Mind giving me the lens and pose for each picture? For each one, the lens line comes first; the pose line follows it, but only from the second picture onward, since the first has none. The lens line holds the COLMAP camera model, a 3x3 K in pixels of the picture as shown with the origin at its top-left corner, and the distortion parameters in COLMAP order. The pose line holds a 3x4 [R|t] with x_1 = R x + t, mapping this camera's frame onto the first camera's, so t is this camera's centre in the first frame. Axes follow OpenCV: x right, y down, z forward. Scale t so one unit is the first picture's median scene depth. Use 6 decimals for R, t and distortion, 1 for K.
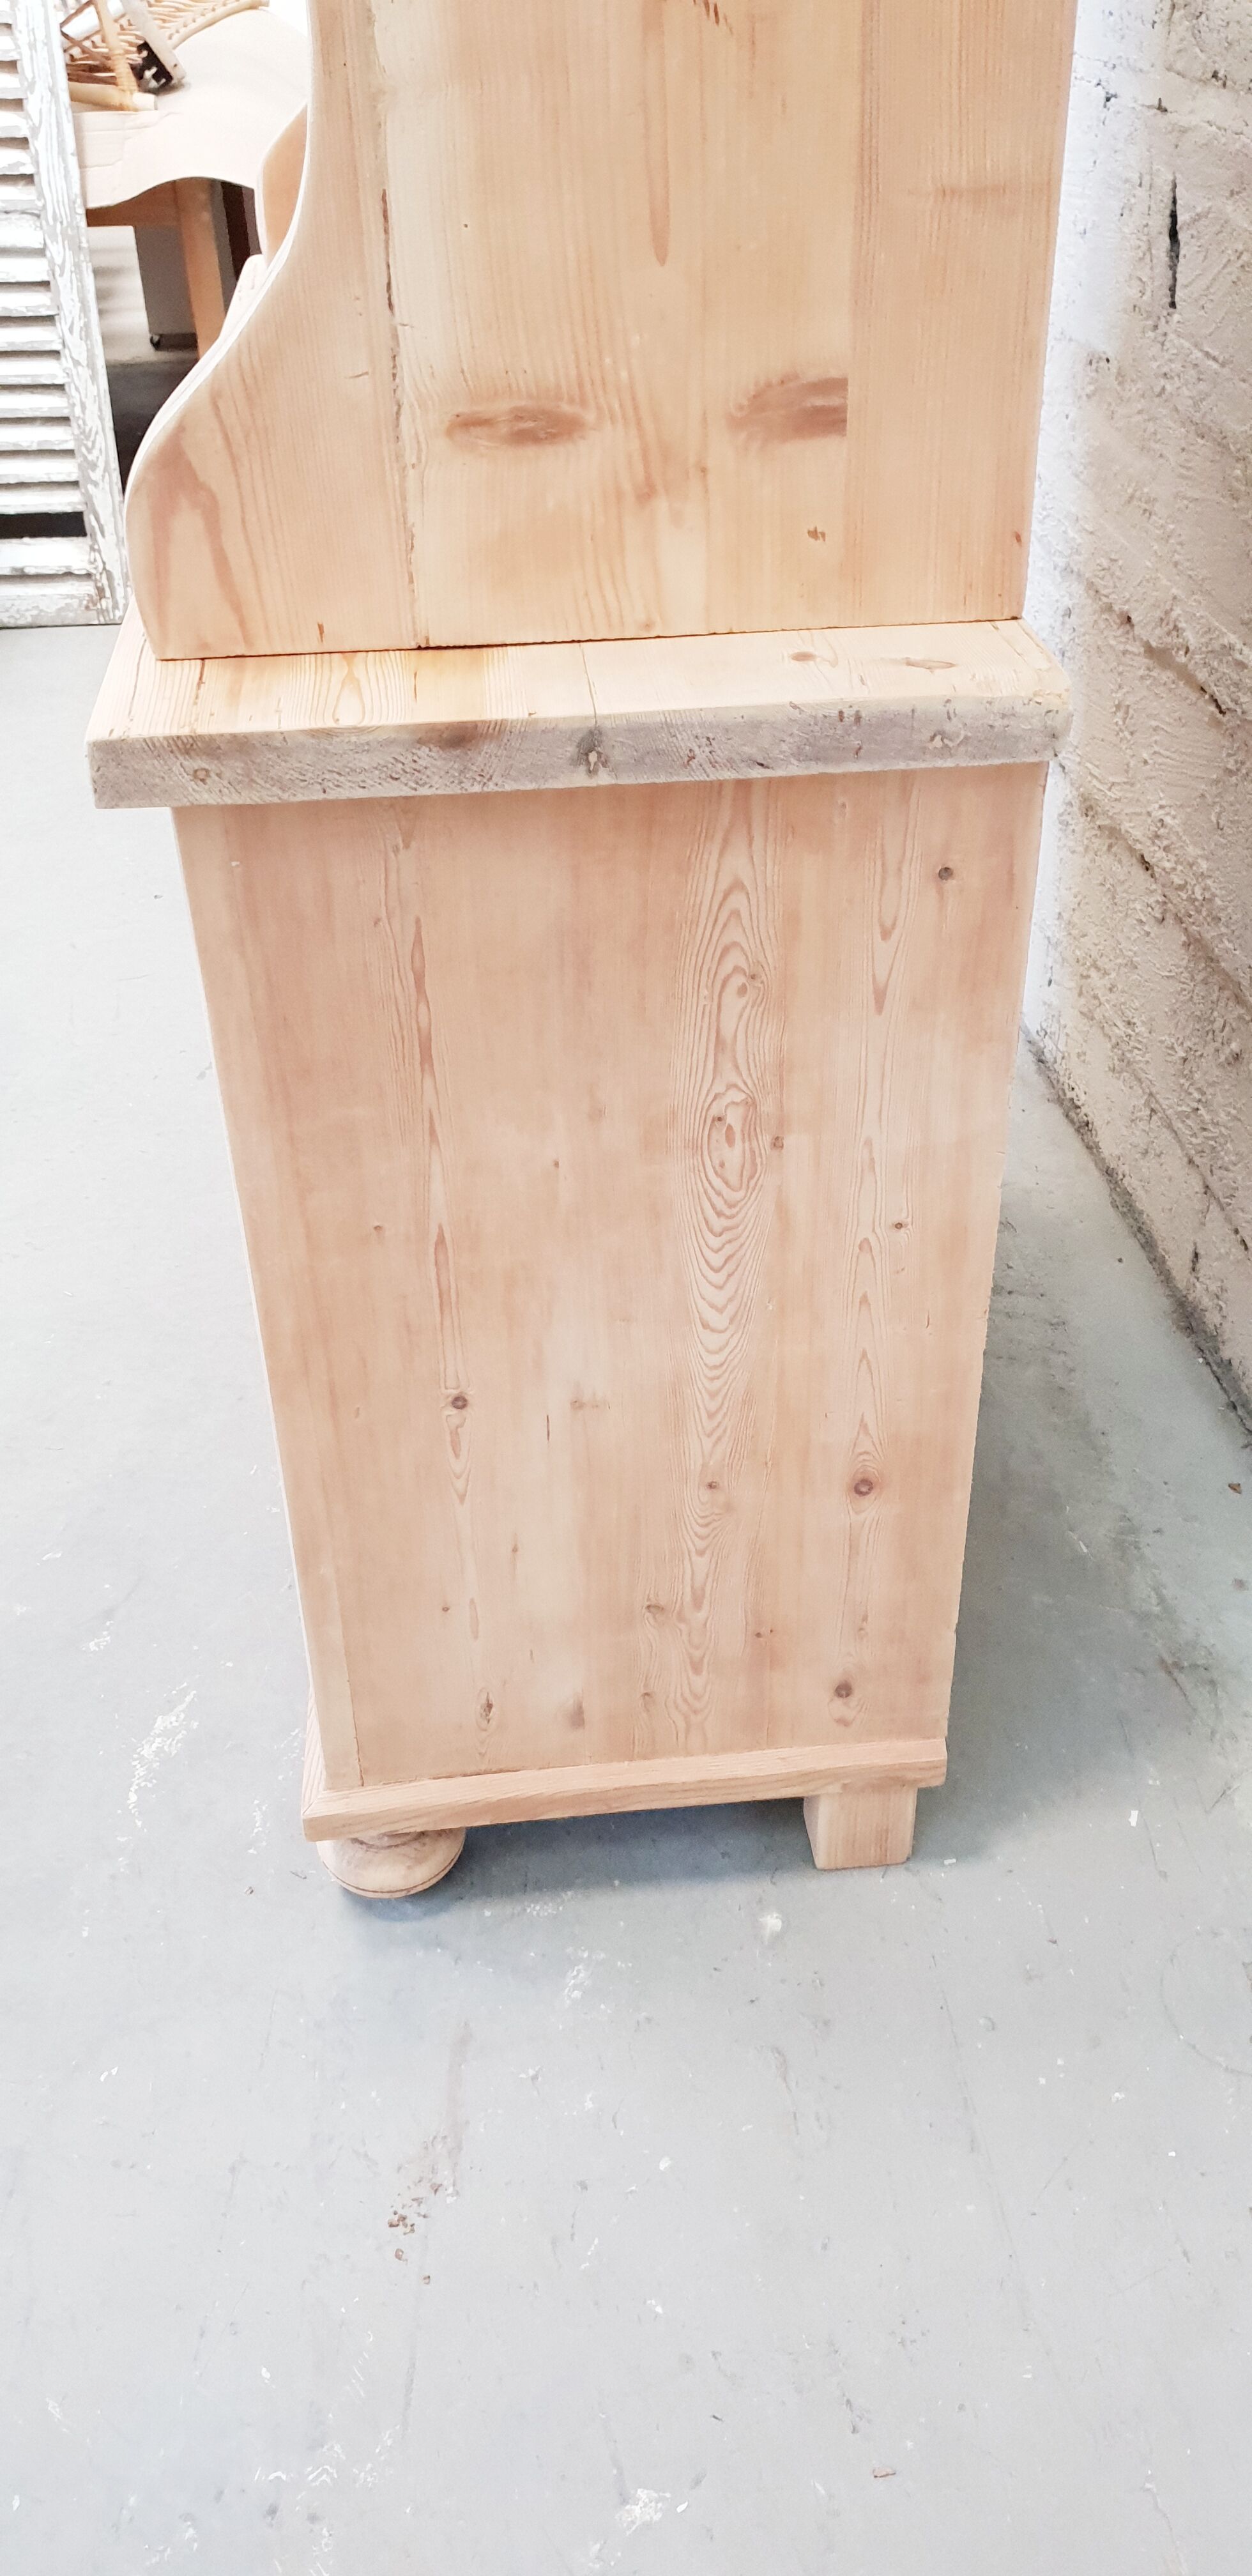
lens RADIAL K [[2021.0, 0, 645.5], [0, 2021.0, 1266.1], [0, 0, 1]] dist [0.033994, -0.058930]
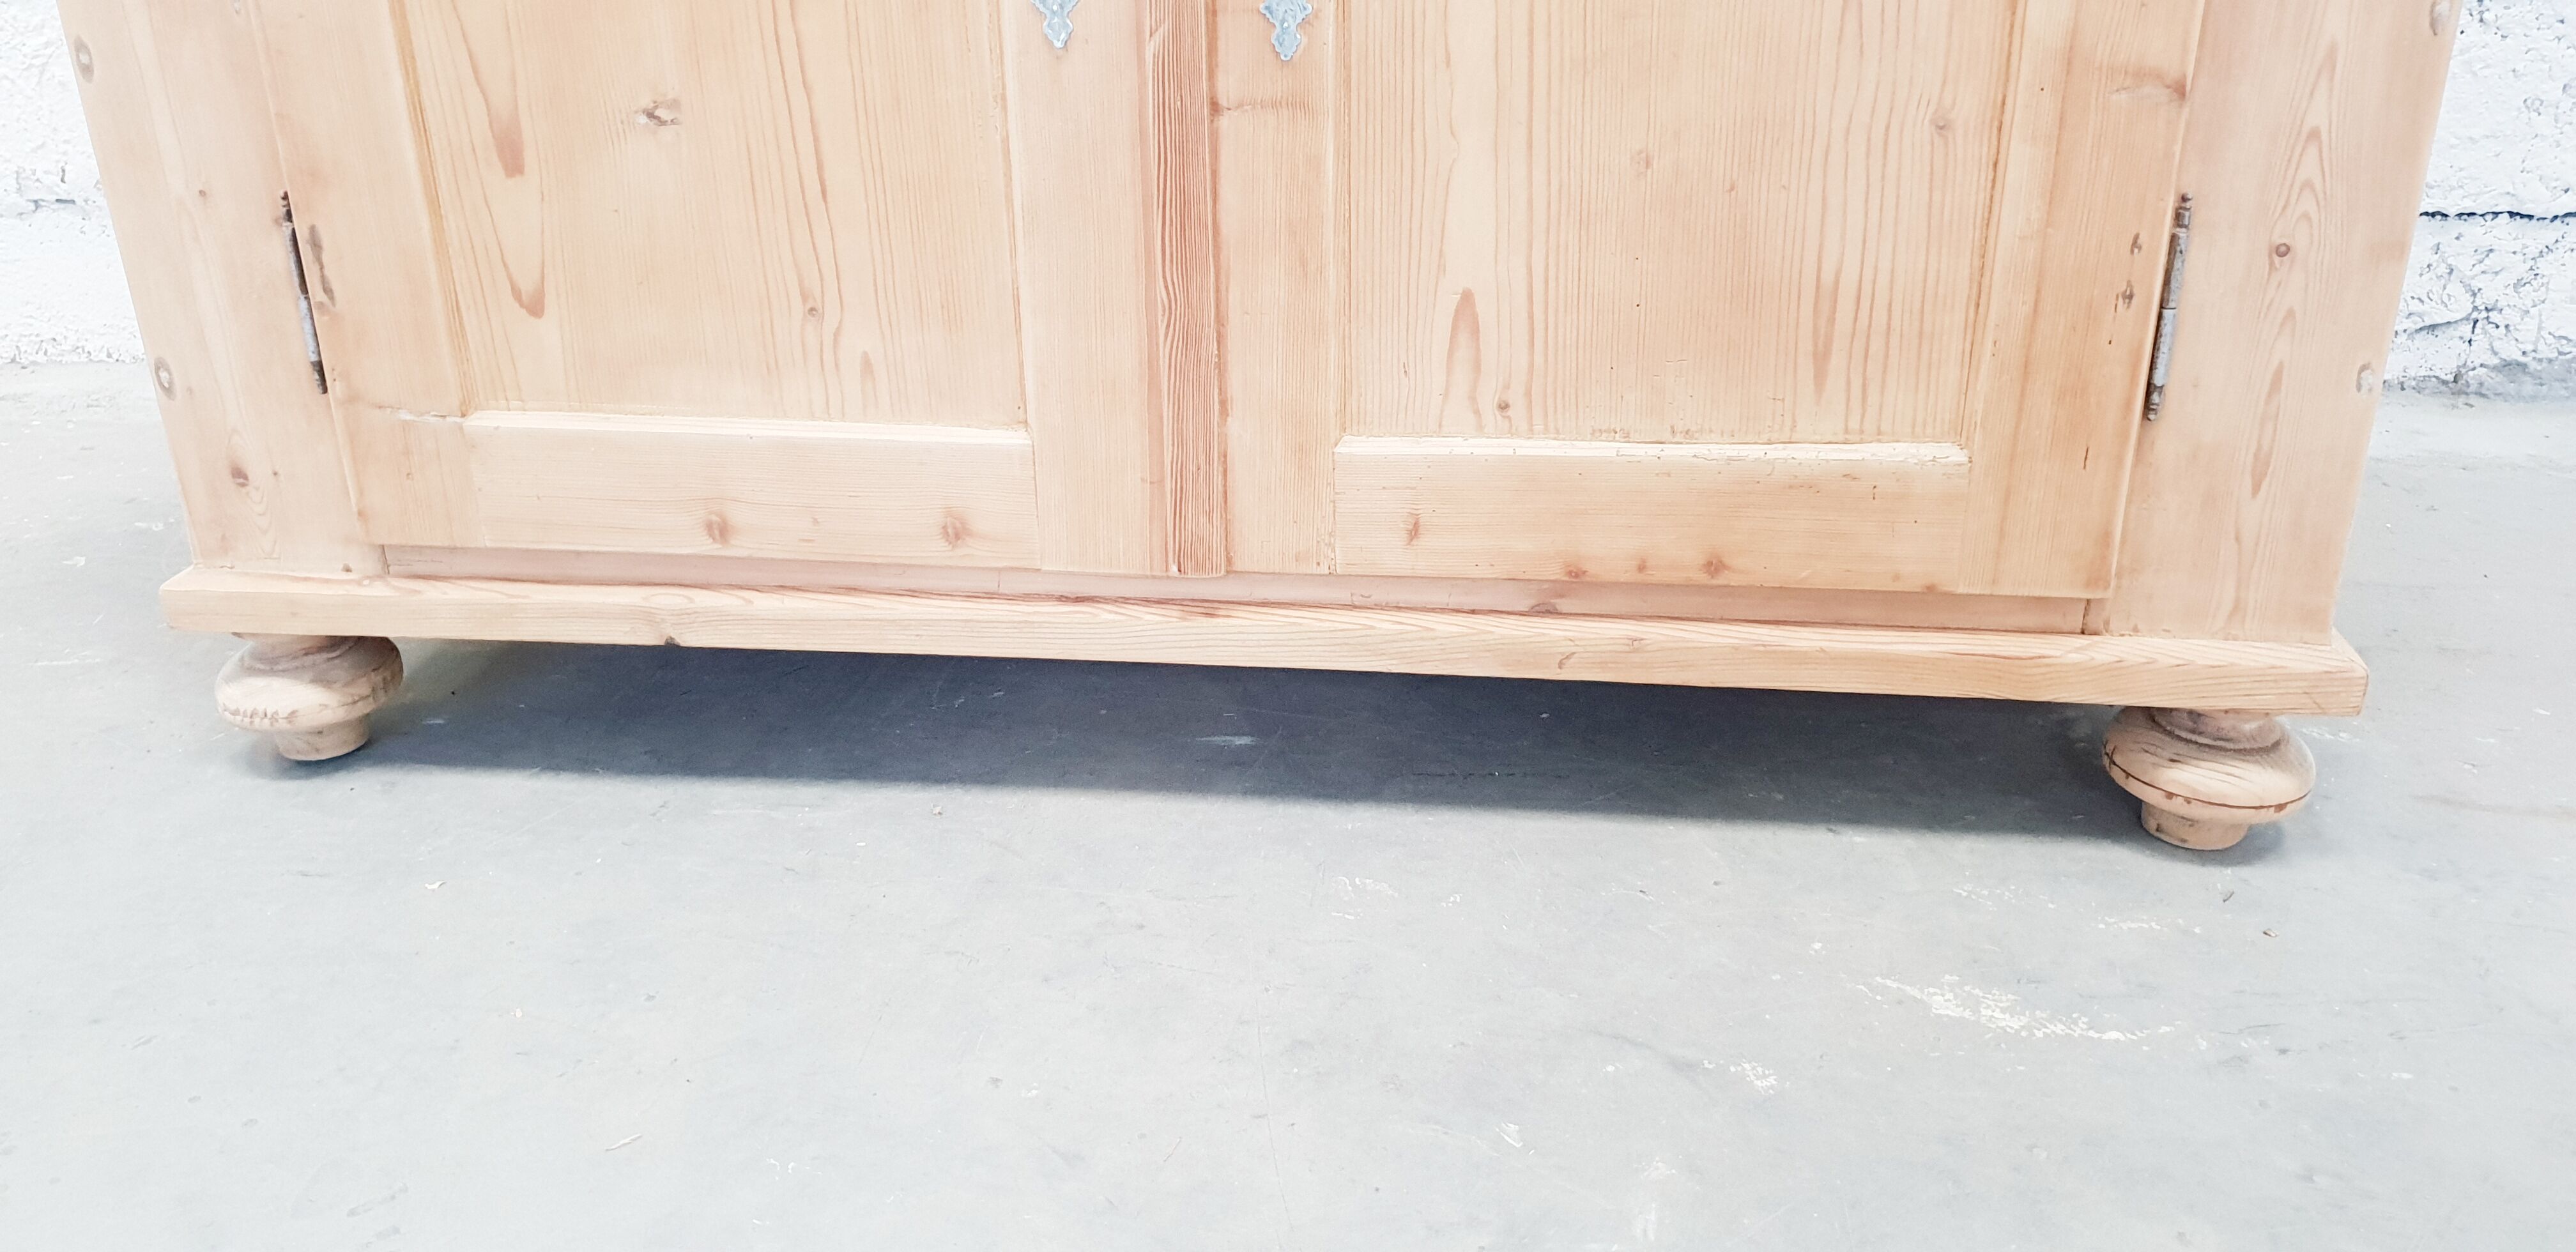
lens RADIAL K [[2021.0, 0, 1269.0], [0, 2021.0, 548.8], [0, 0, 1]] dist [0.033994, -0.058930]
pose [[0.242562, -0.370504, 0.896600, -1.109826], [0.579276, 0.796671, 0.172495, -0.157316], [-0.778205, 0.477538, 0.407866, 1.186113]]
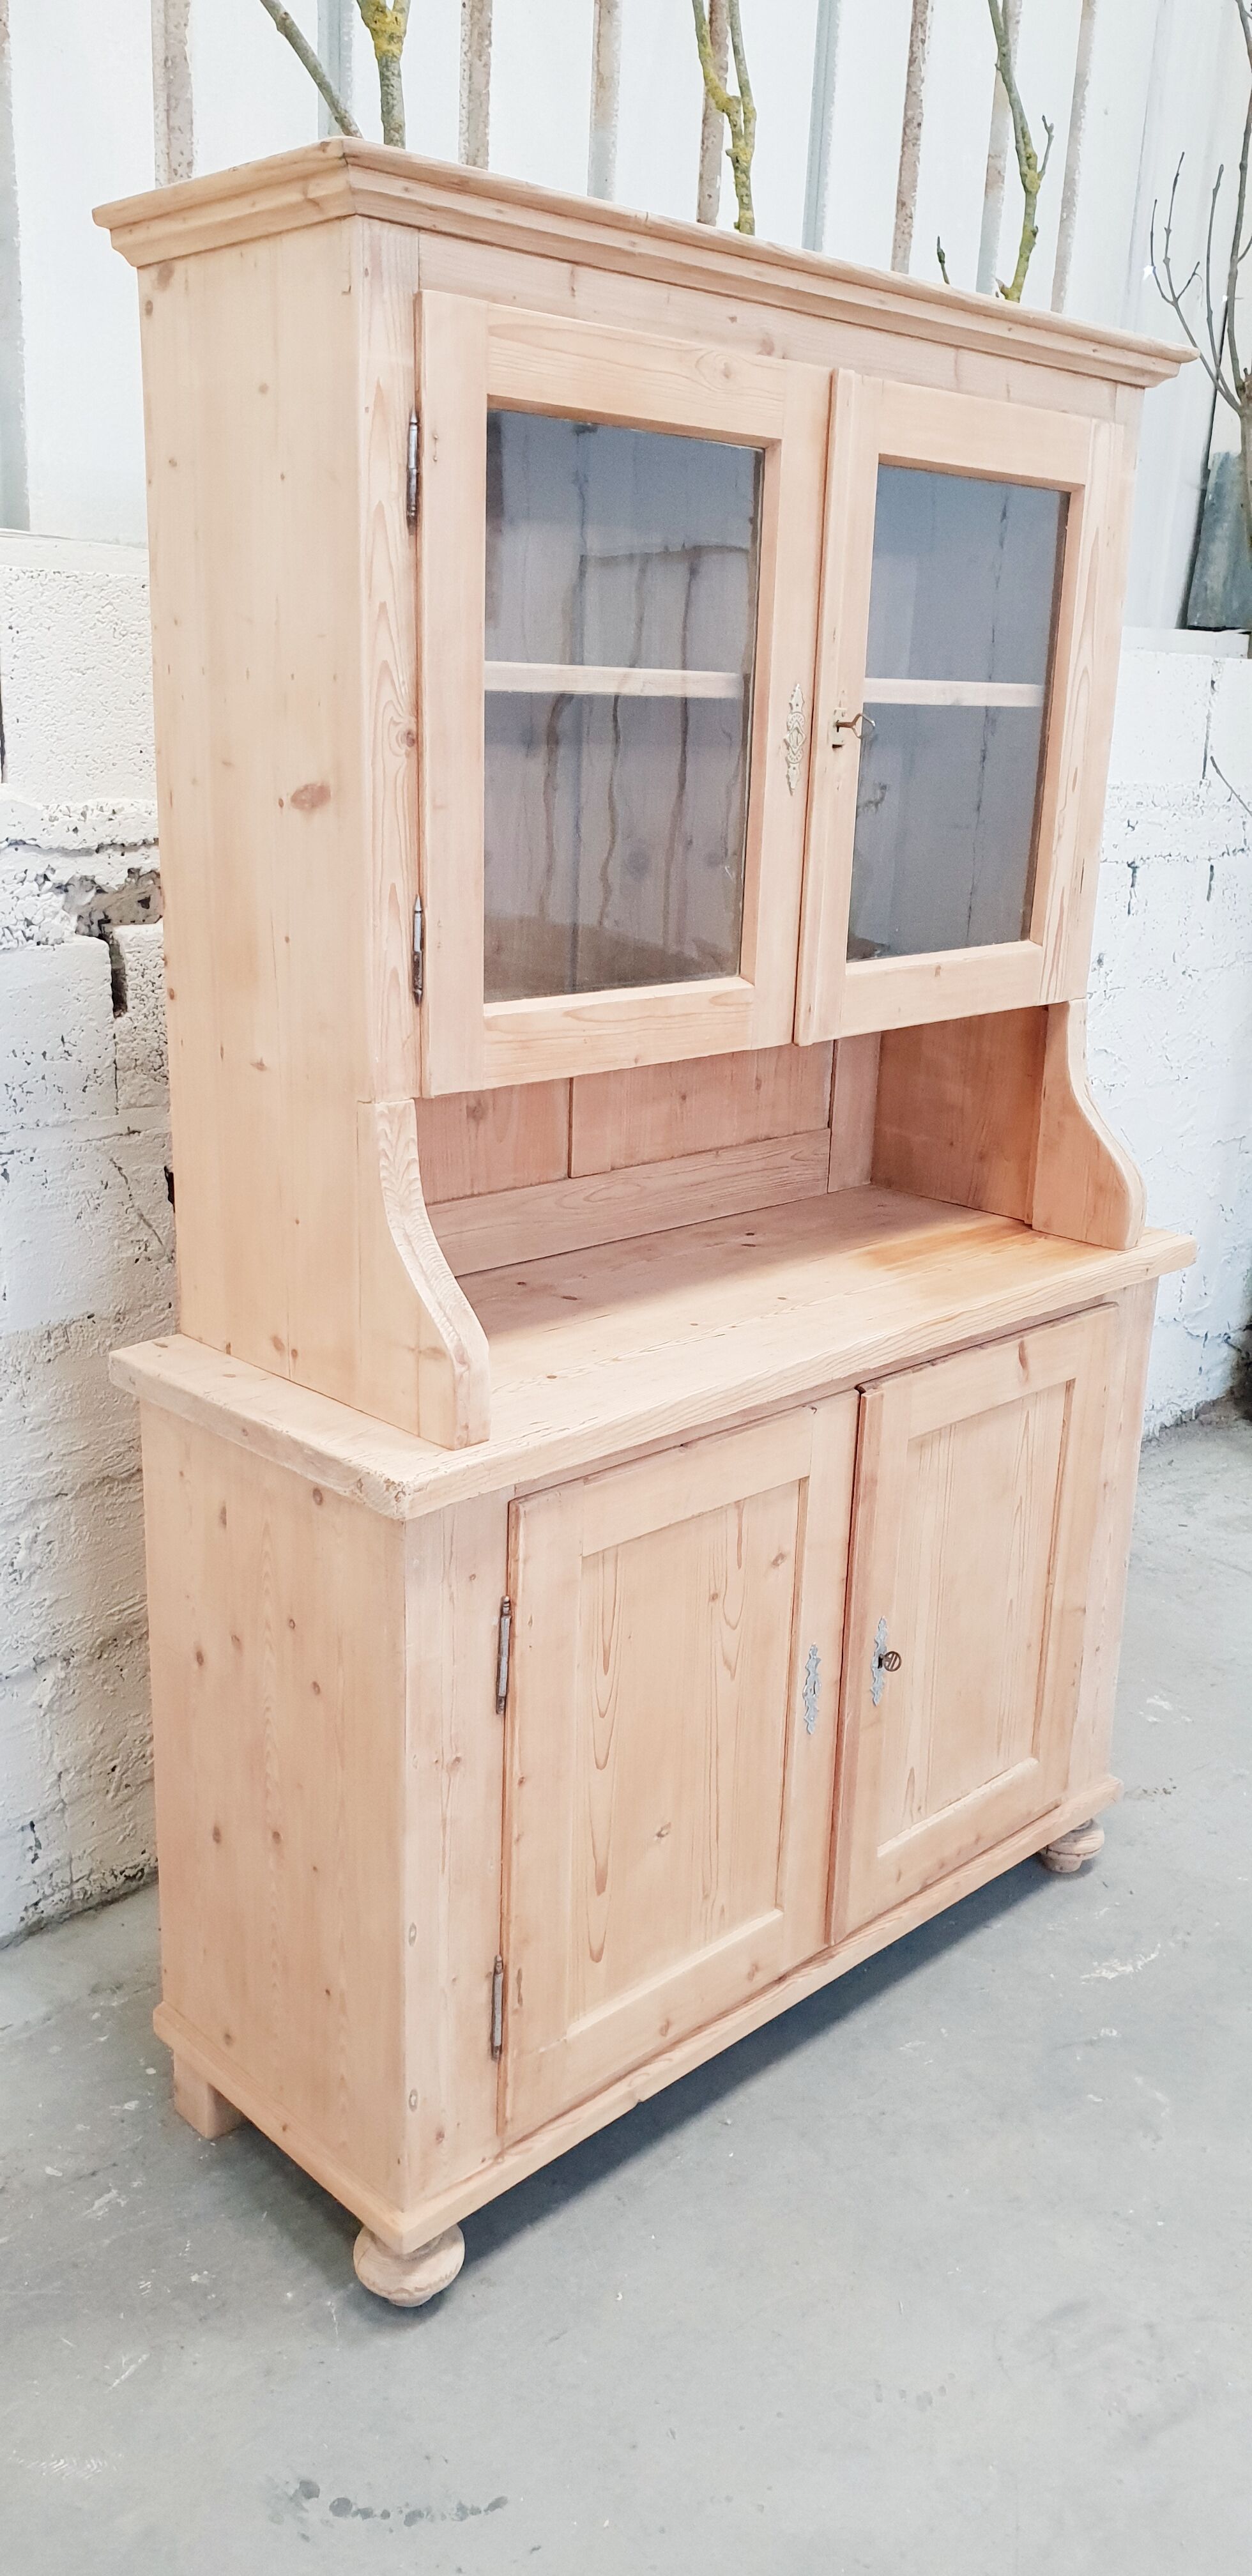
lens RADIAL K [[2021.0, 0, 623.6], [0, 2021.0, 1238.6], [0, 0, 1]] dist [0.033994, -0.058930]
pose [[-0.613826, -0.215292, 0.759518, -1.523398], [0.440612, 0.704870, 0.555895, -1.722551], [-0.655041, 0.675875, -0.337807, 1.962309]]
